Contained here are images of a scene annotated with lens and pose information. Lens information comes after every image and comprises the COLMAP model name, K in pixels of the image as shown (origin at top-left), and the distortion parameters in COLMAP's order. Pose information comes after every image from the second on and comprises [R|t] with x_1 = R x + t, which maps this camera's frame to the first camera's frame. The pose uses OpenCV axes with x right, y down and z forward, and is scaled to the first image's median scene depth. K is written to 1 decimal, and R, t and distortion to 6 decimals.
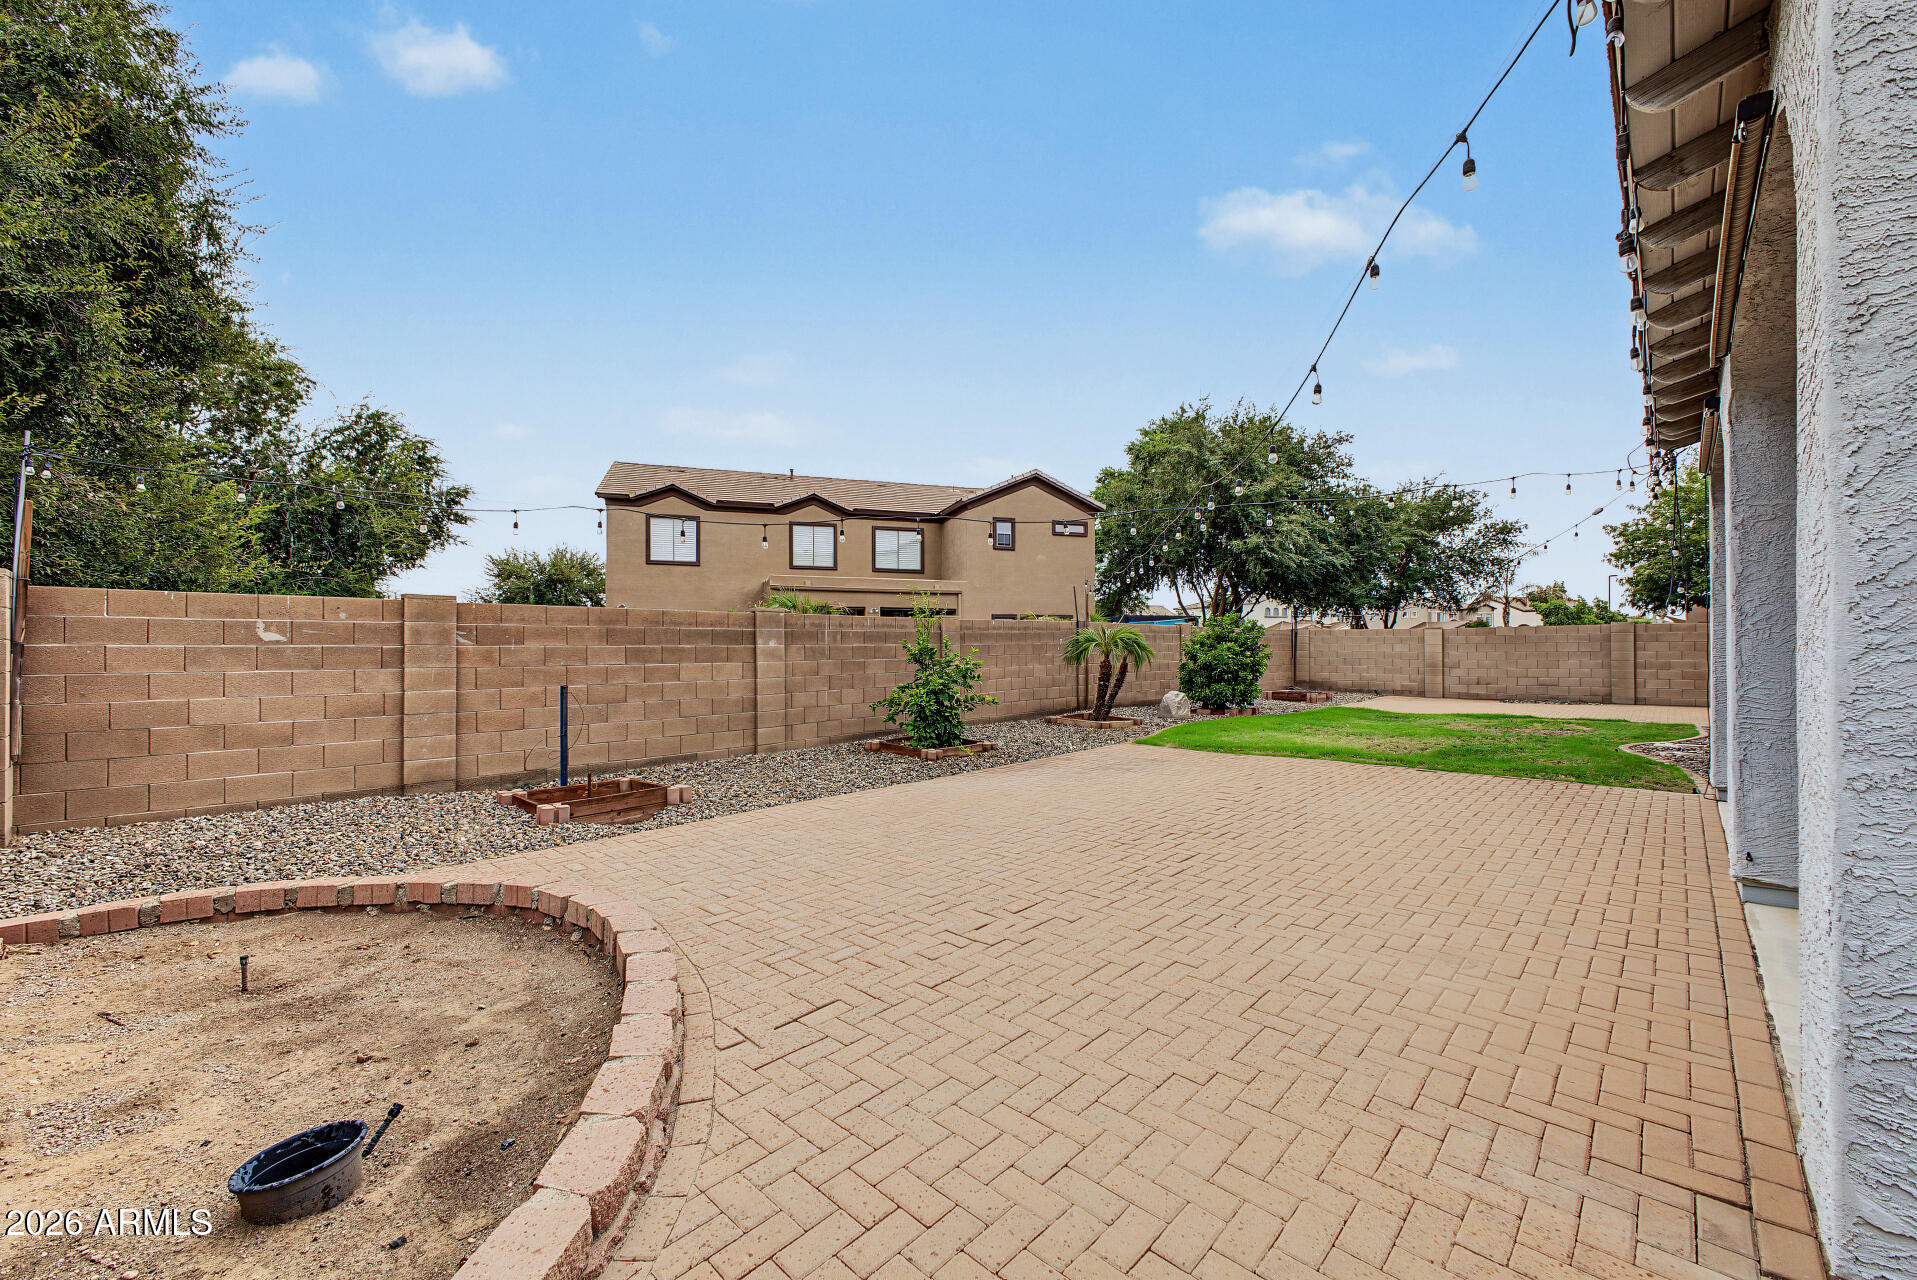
lens RADIAL K [[776.2, 0, 958.5], [0, 776.2, 640.0], [0, 0, 1]] dist [0.000545, -0.000200]
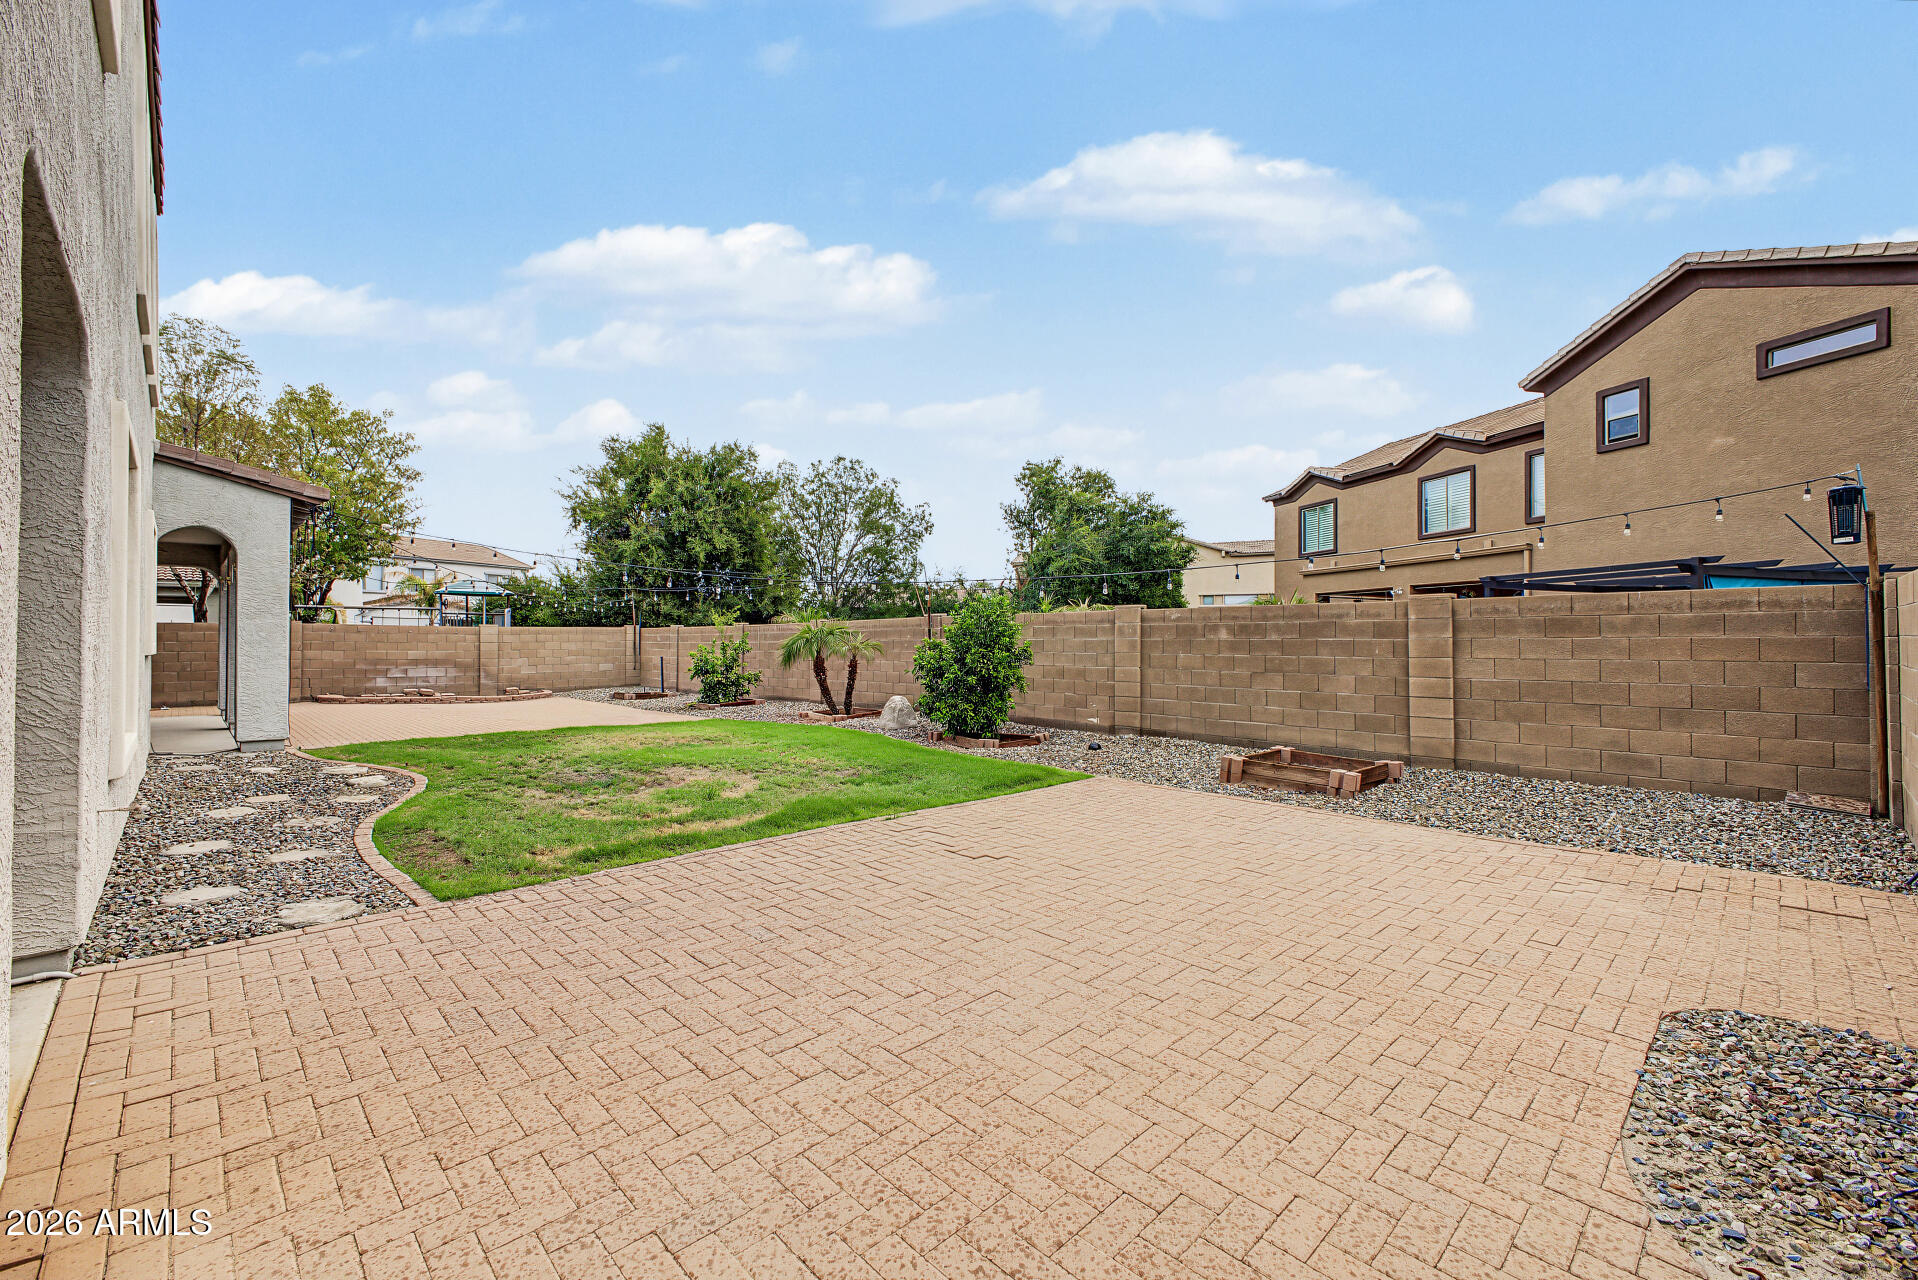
lens RADIAL K [[776.6, 0, 959.0], [0, 776.6, 640.0], [0, 0, 1]] dist [0.000545, -0.000200]
pose [[-0.023637, -0.001206, -0.999720, 0.566191], [0.007620, 0.999970, -0.001387, 0.004139], [0.999692, -0.007650, -0.023627, 0.583382]]
